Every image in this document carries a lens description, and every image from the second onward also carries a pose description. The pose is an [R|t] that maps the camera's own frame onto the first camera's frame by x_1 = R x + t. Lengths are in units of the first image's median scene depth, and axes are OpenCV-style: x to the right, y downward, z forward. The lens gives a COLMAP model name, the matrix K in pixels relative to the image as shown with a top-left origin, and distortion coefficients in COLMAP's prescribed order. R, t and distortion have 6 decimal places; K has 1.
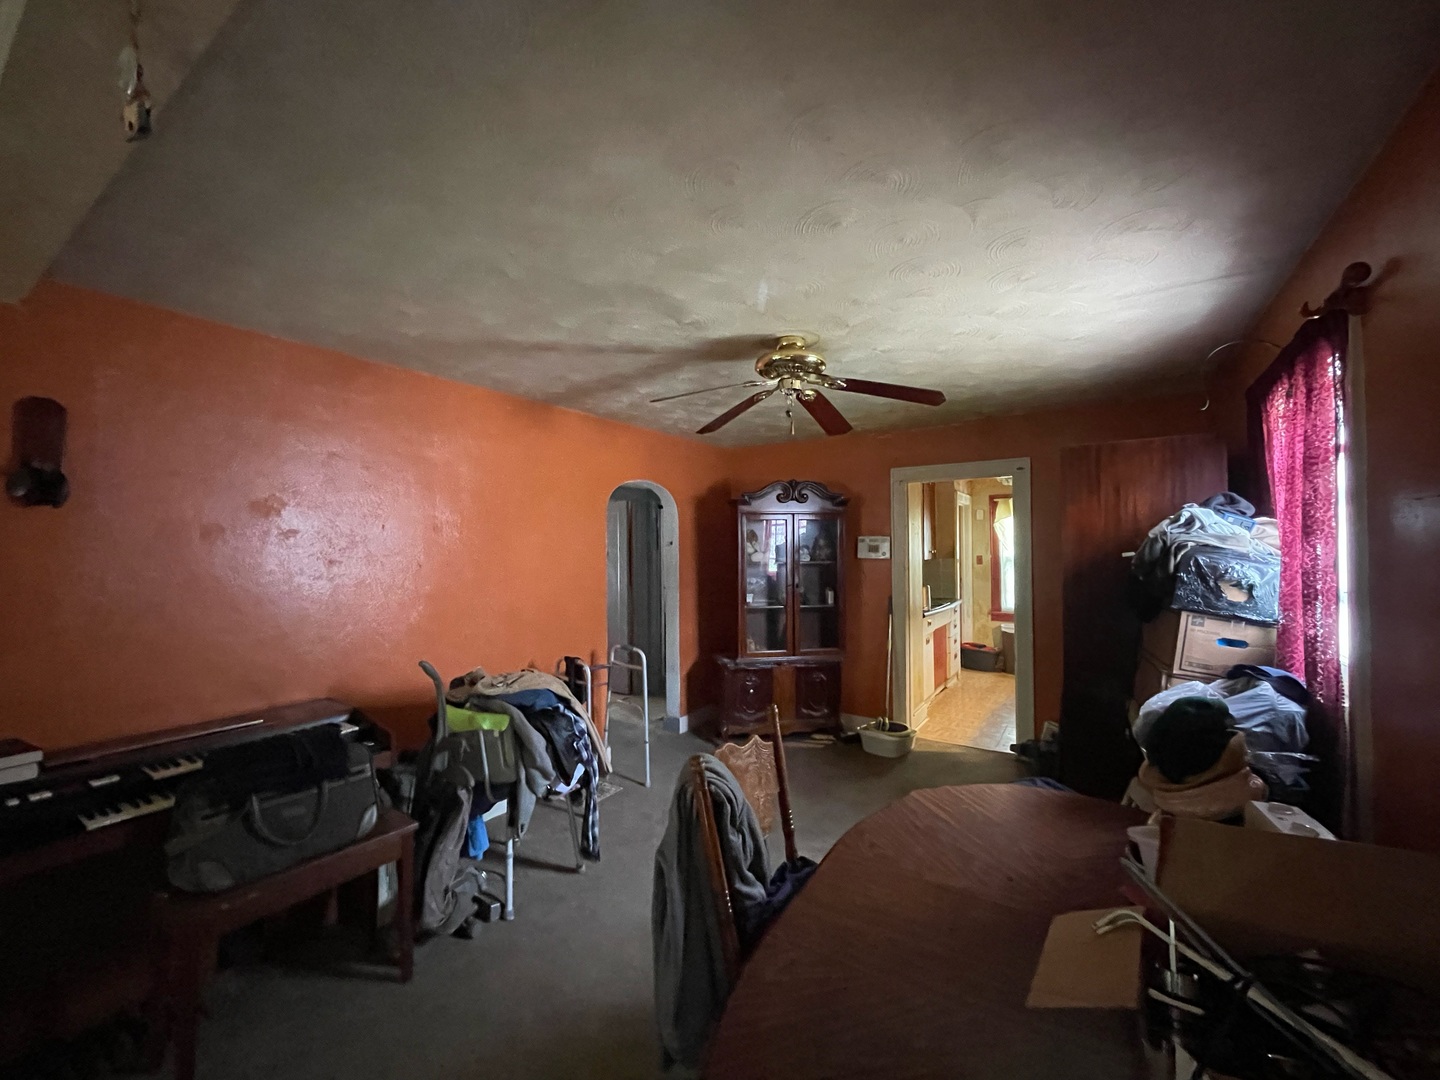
lens RADIAL K [[585.9, 0, 722.1], [0, 585.9, 543.6], [0, 0, 1]] dist [-0.001834, -0.000622]
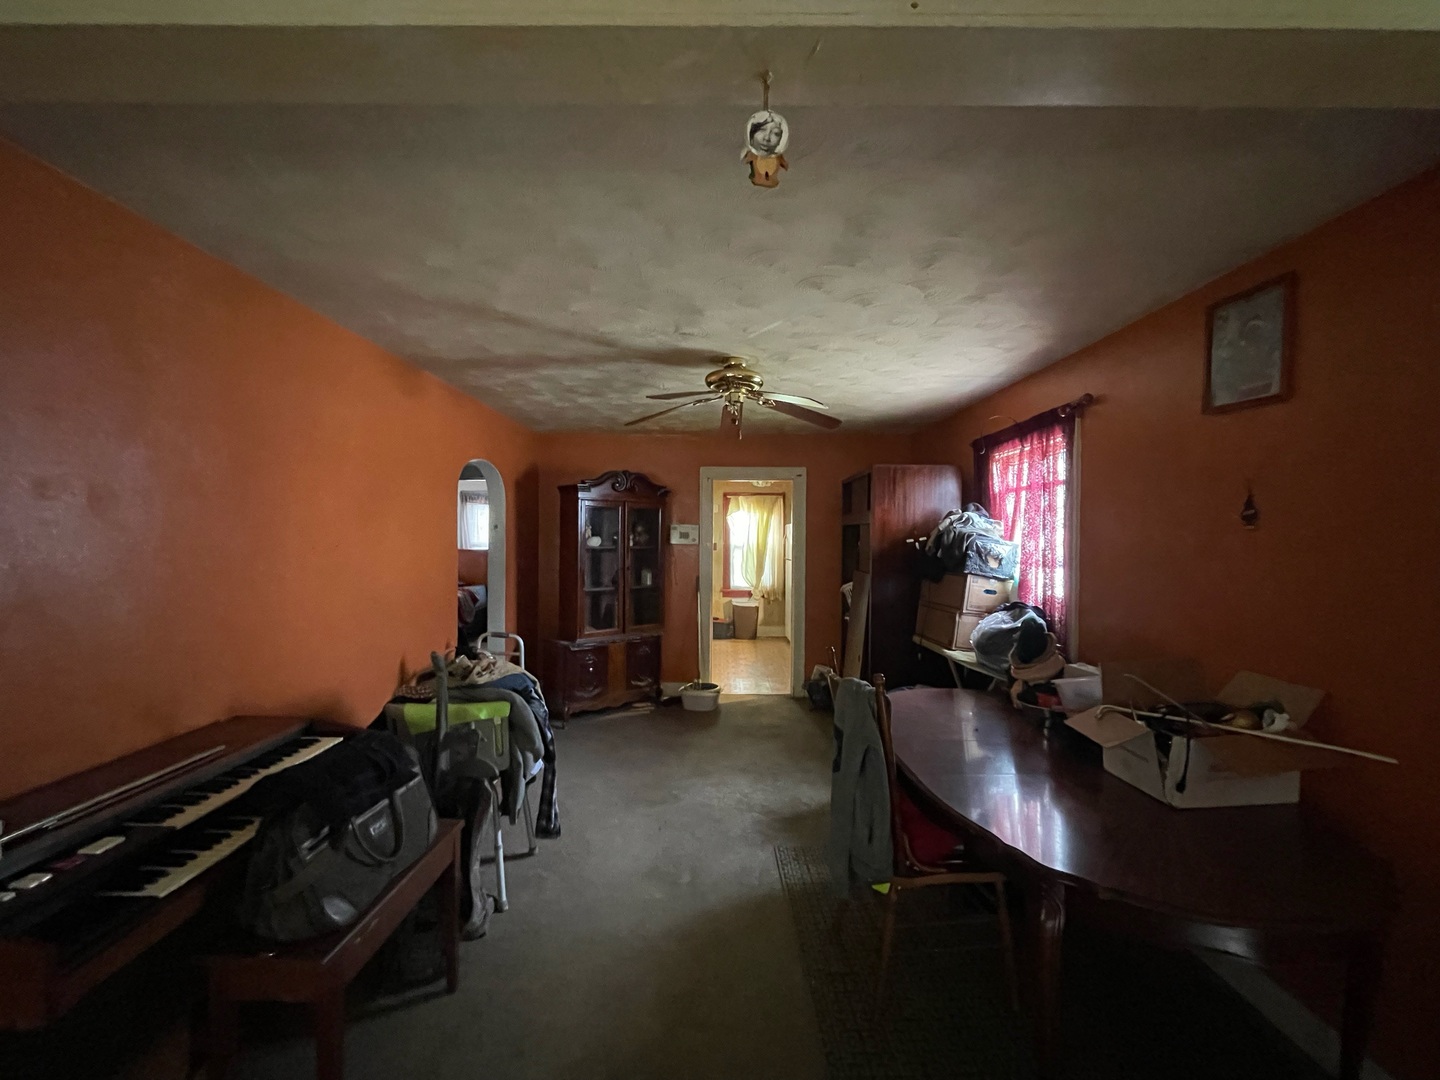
lens RADIAL K [[585.9, 0, 717.3], [0, 585.9, 543.9], [0, 0, 1]] dist [-0.001834, -0.000622]
pose [[0.838278, 0.003761, 0.545230, -0.557834], [-0.014943, 0.999759, 0.016079, 0.010961], [-0.545038, -0.021625, 0.838132, 0.001916]]
